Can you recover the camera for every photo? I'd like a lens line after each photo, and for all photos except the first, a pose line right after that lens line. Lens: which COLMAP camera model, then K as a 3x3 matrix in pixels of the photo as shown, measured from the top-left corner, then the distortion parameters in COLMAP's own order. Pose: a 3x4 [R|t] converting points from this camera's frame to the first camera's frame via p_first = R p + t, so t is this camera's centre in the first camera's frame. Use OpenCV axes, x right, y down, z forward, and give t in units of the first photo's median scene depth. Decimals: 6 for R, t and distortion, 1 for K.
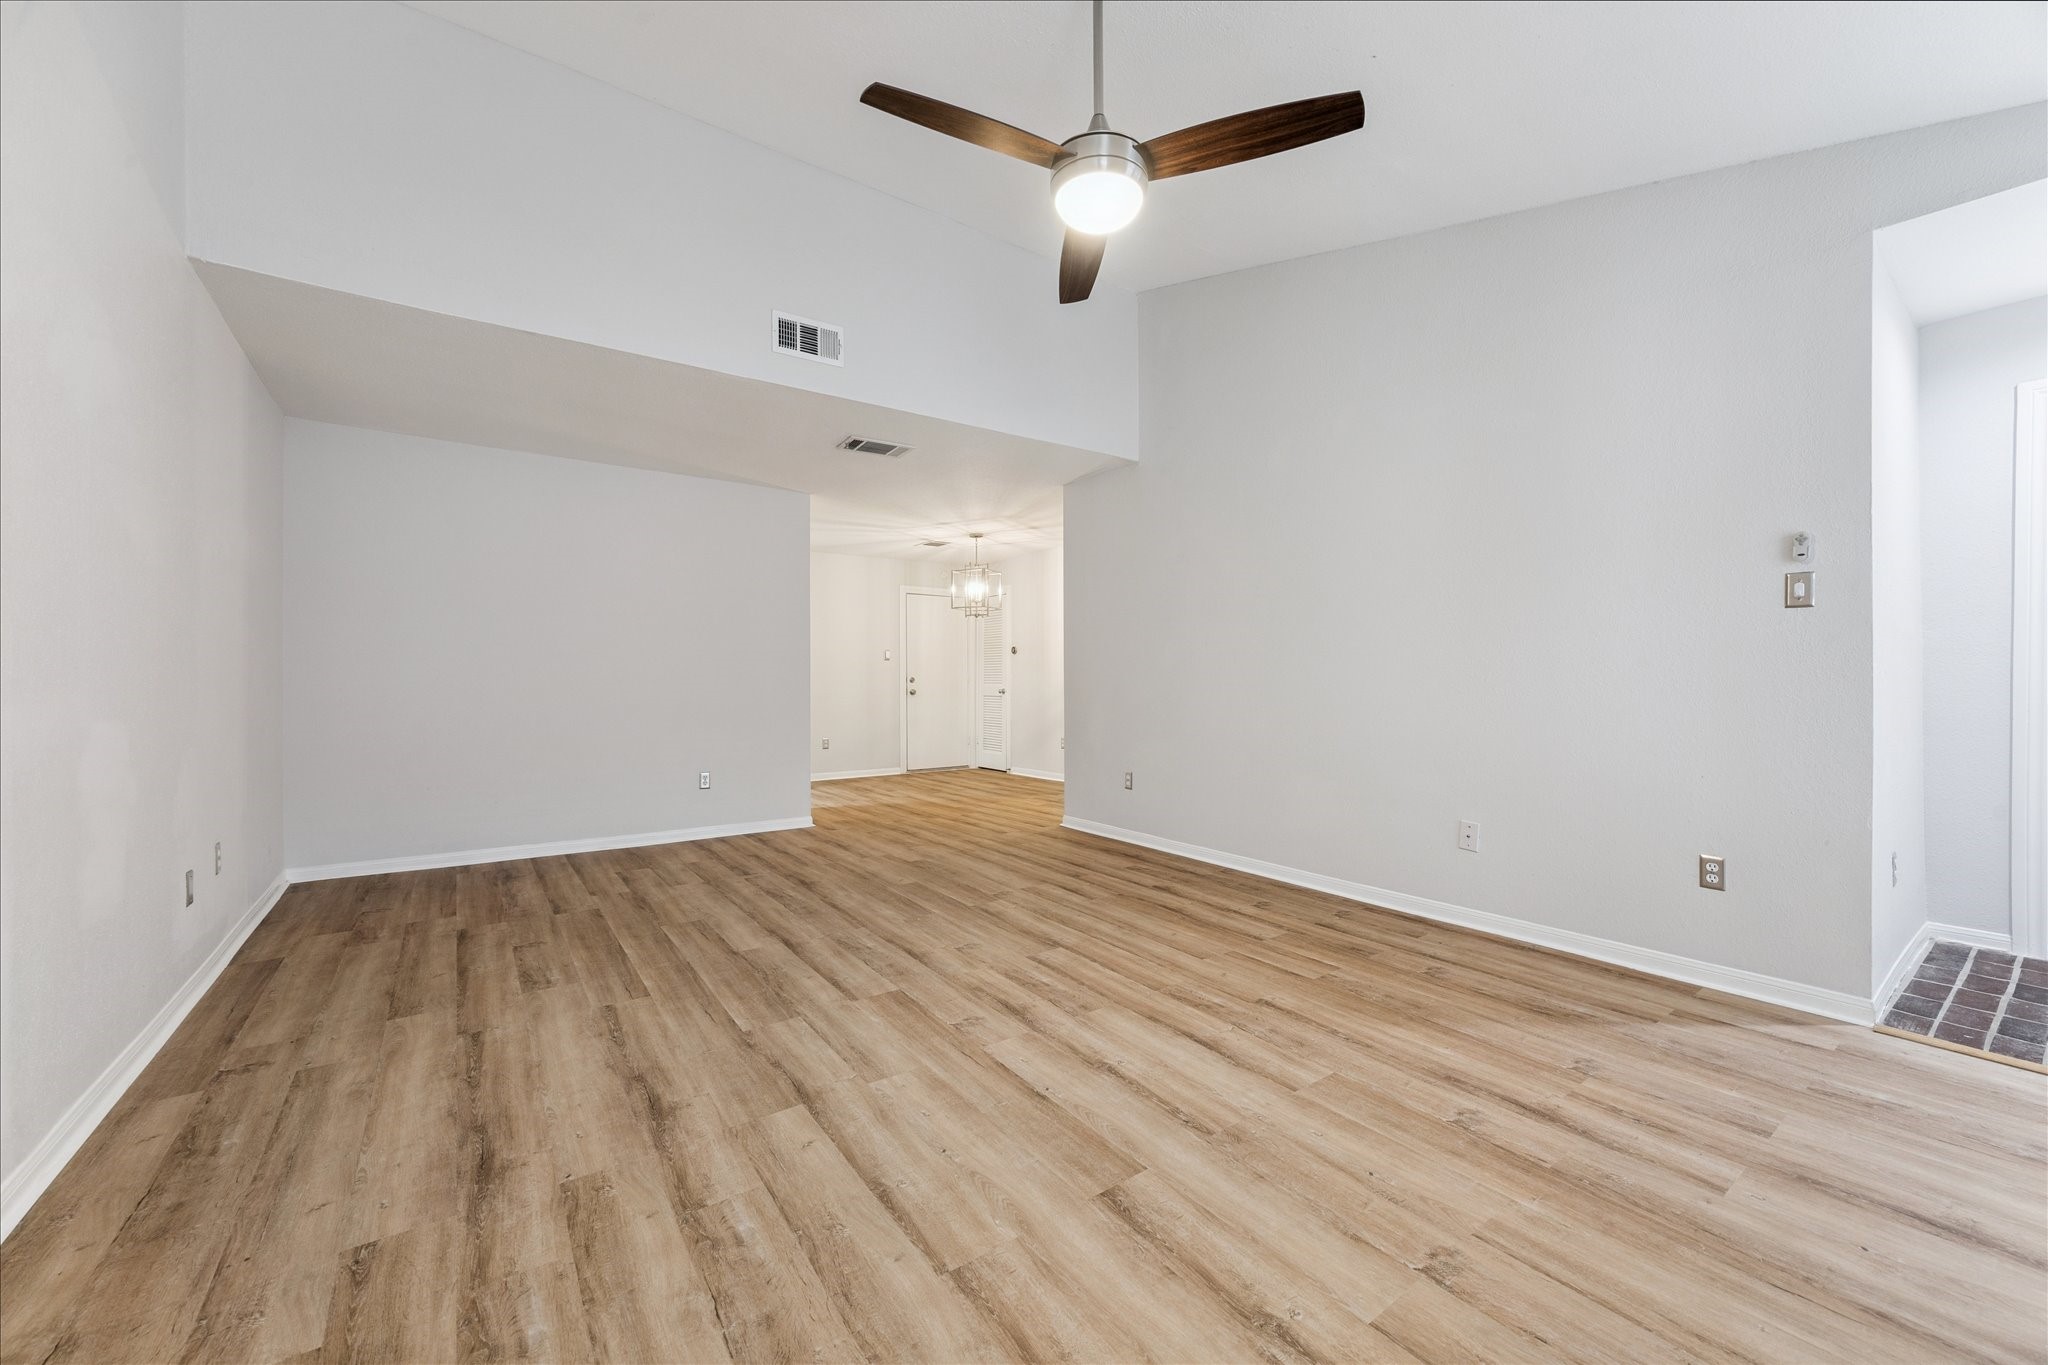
lens RADIAL K [[849.3, 0, 1024.0], [0, 849.3, 682.5], [0, 0, 1]] dist [0.000105, -0.000017]
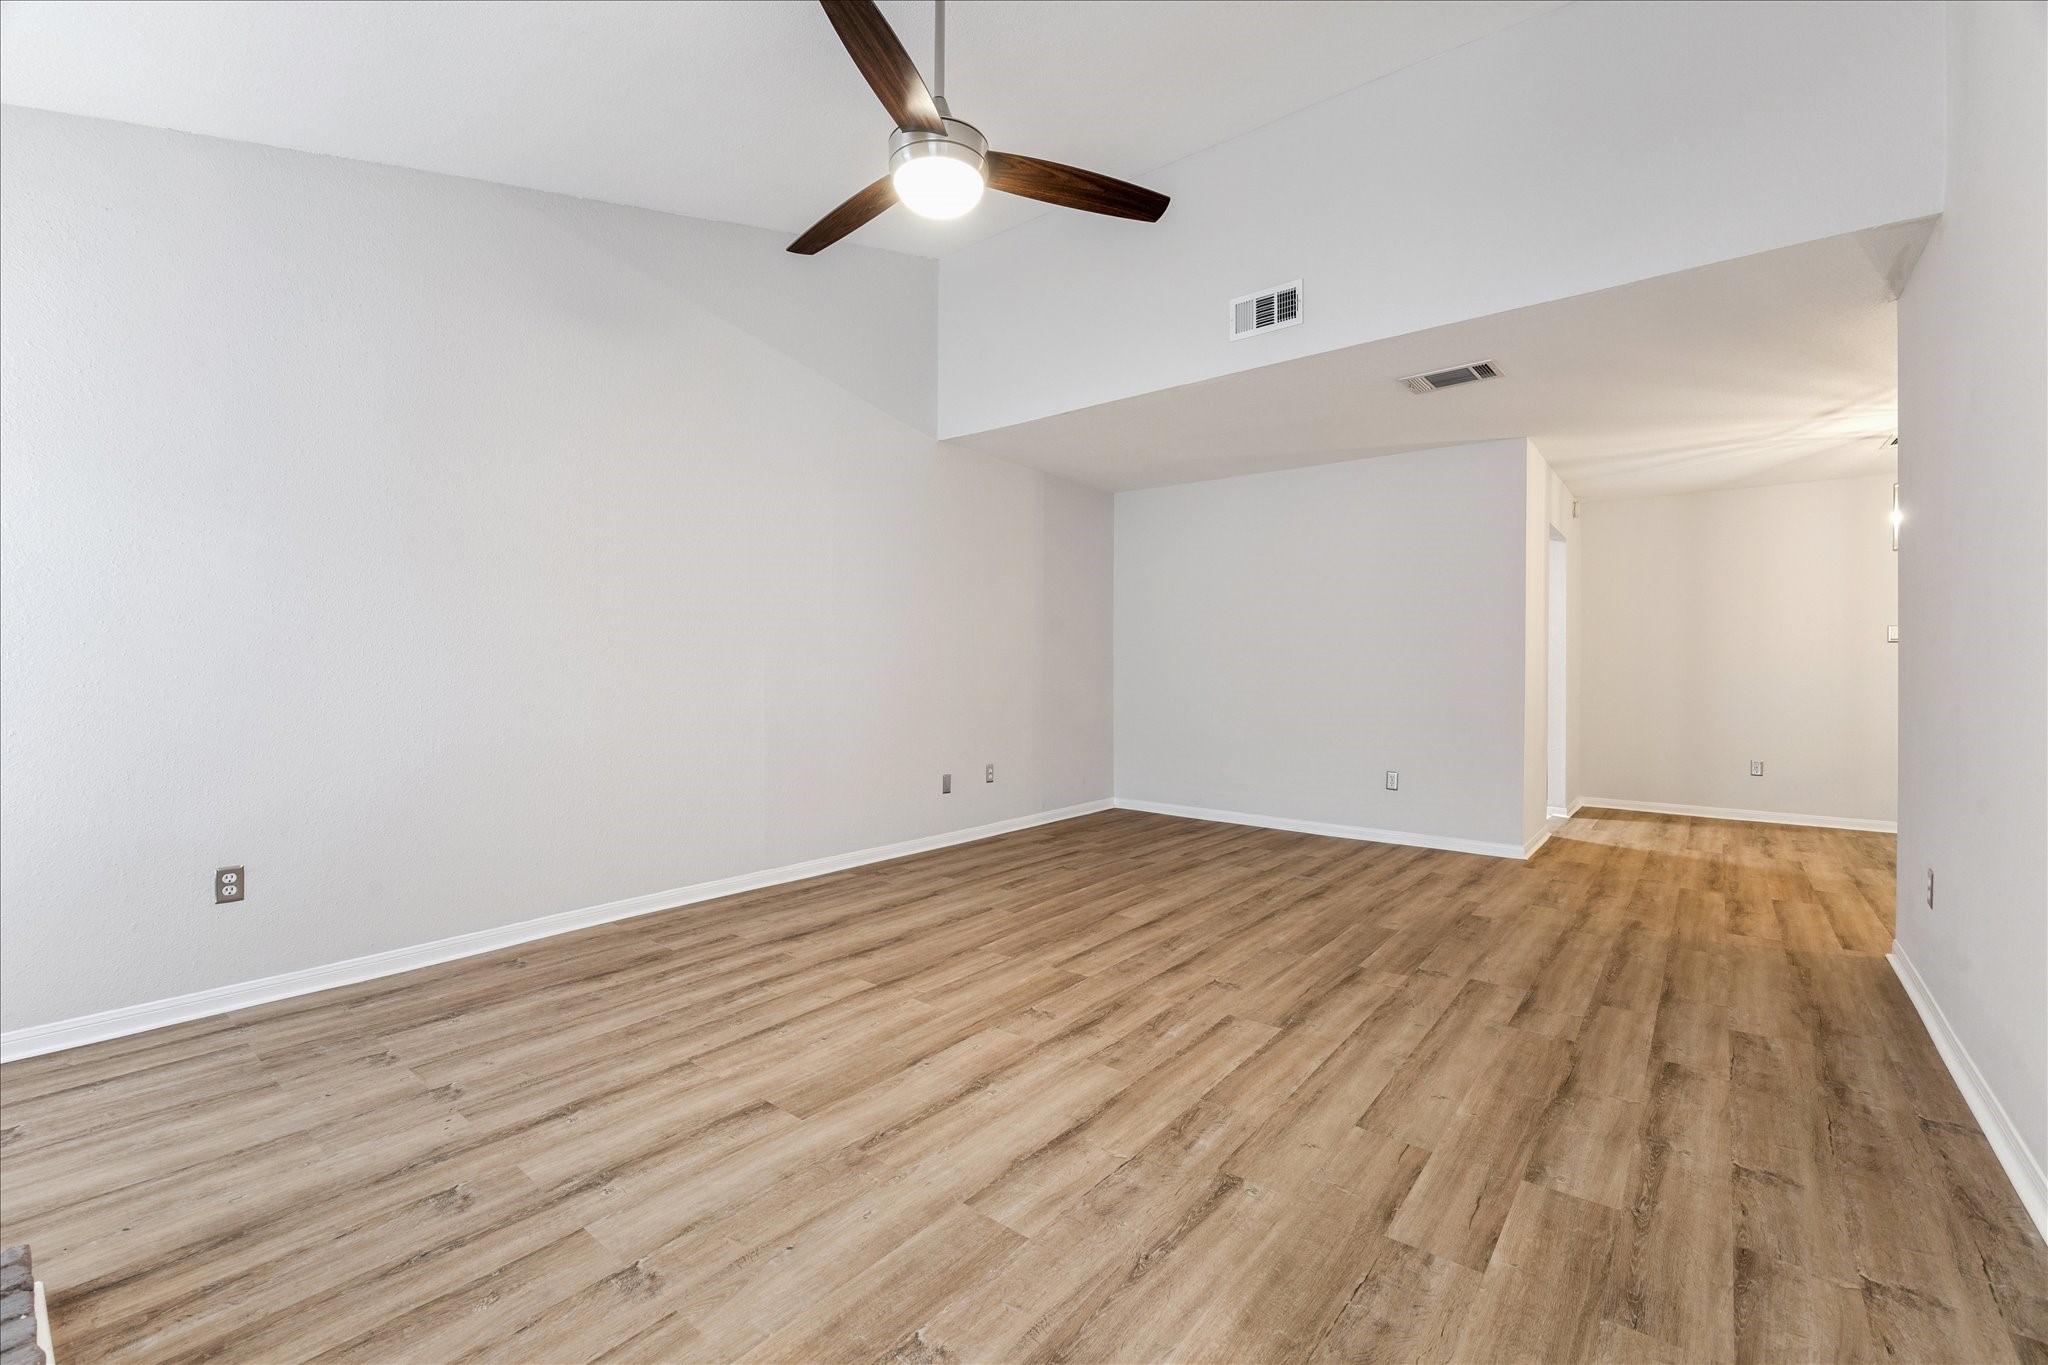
lens RADIAL K [[815.4, 0, 1024.0], [0, 815.4, 682.5], [0, 0, 1]] dist [-0.007373, -0.000111]
pose [[0.254212, 0.018372, -0.966974, 0.742638], [-0.004842, 0.999831, 0.017723, -0.033582], [0.967136, 0.000176, 0.254258, 0.572552]]
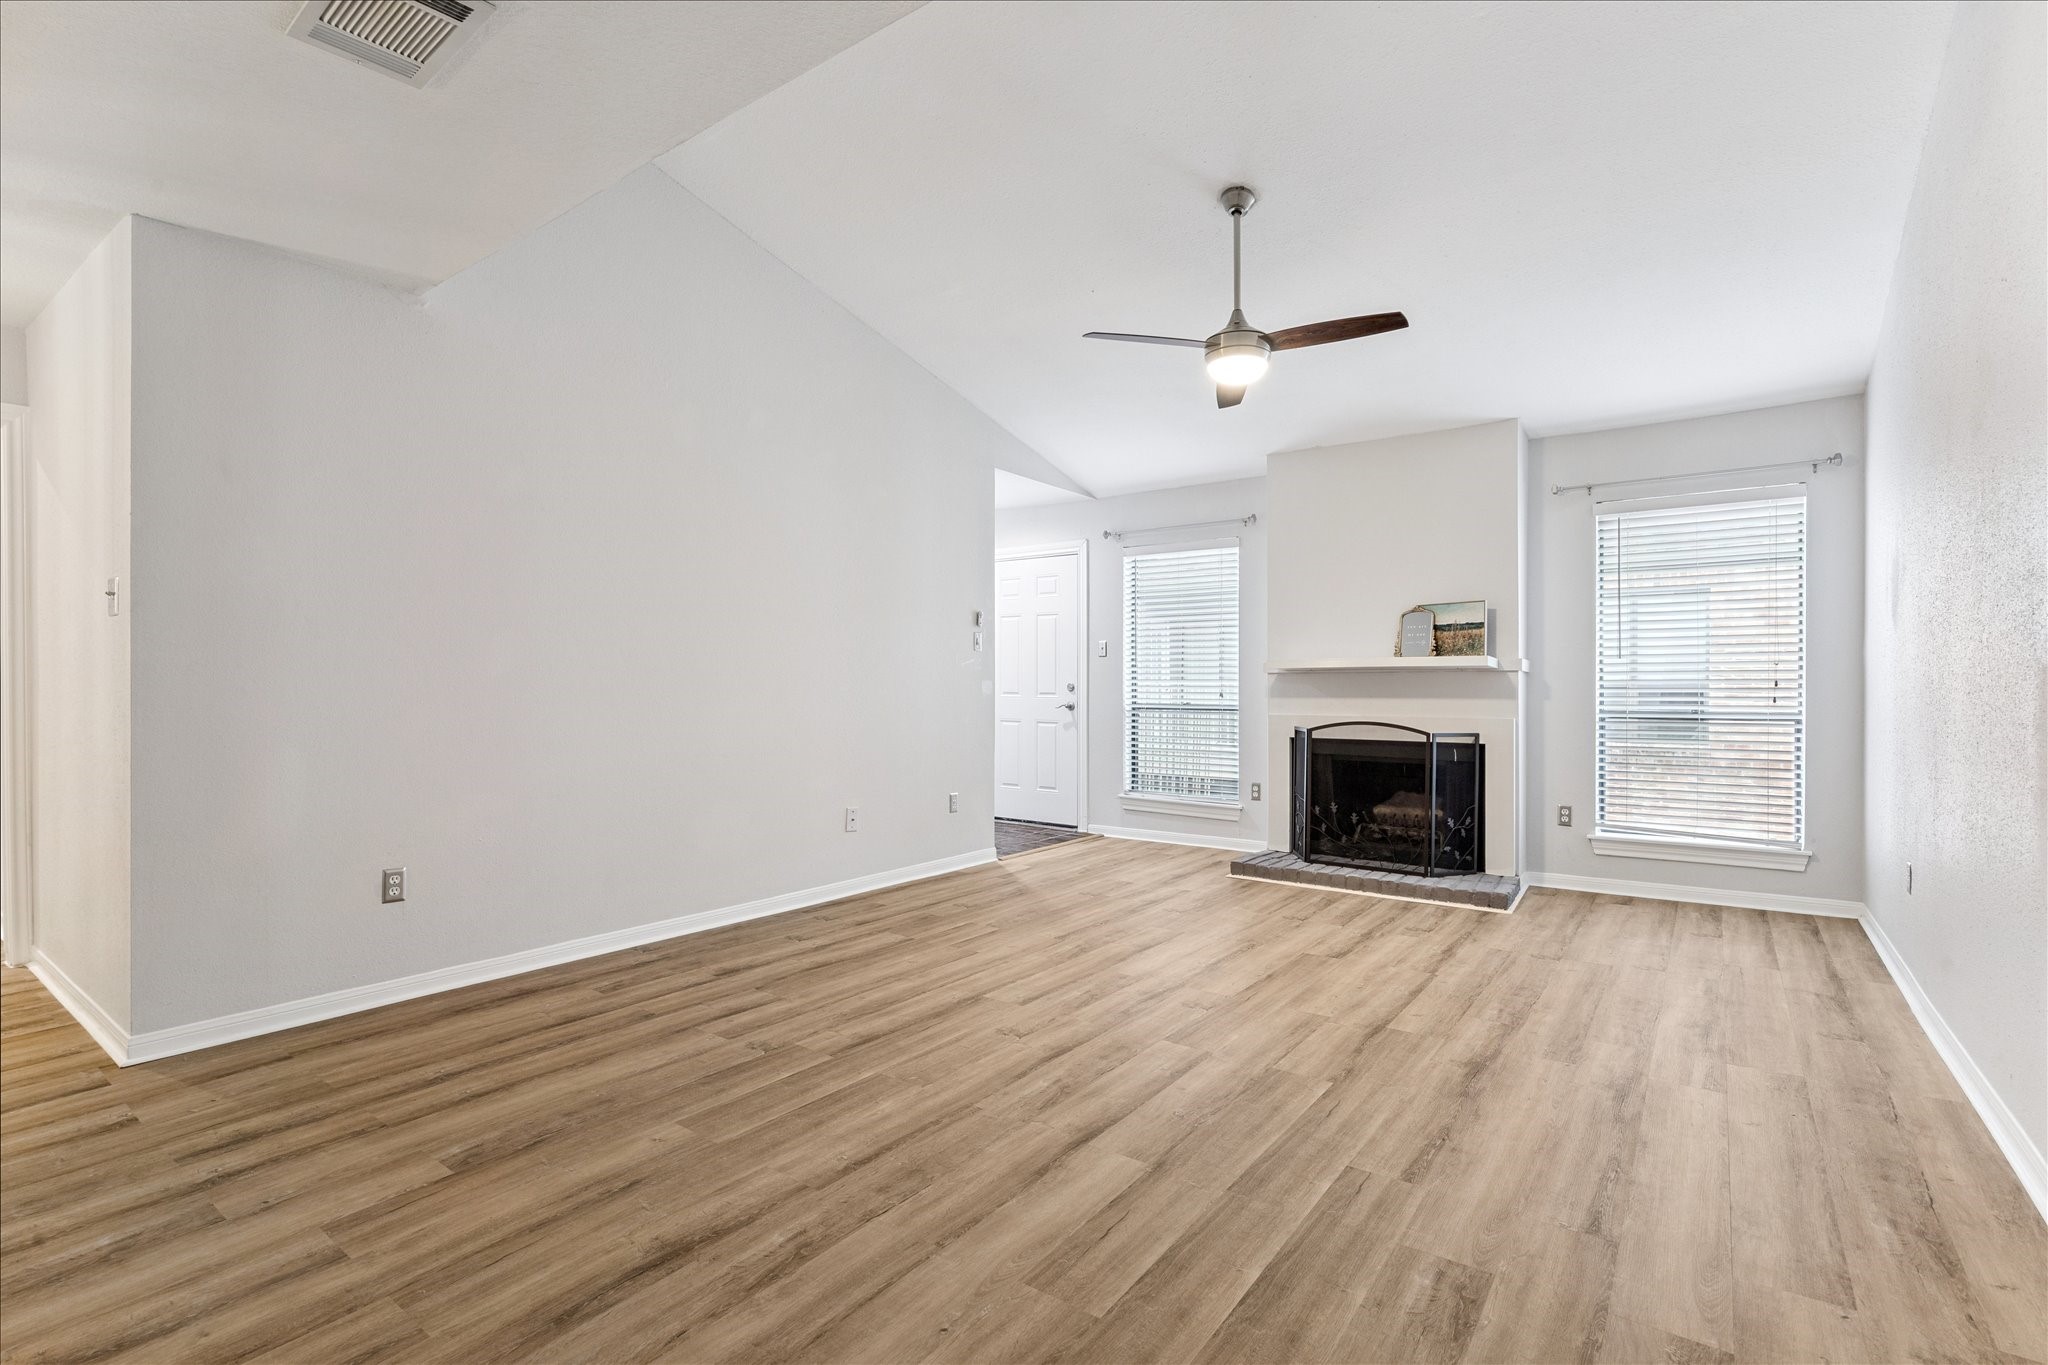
lens RADIAL K [[855.5, 0, 1024.0], [0, 855.5, 682.5], [0, 0, 1]] dist [-0.001054, 0.000136]
pose [[-0.298554, 0.005472, 0.954377, -0.900654], [0.005272, 0.999978, -0.004084, -0.034580], [-0.954378, 0.003813, -0.298576, 1.263149]]
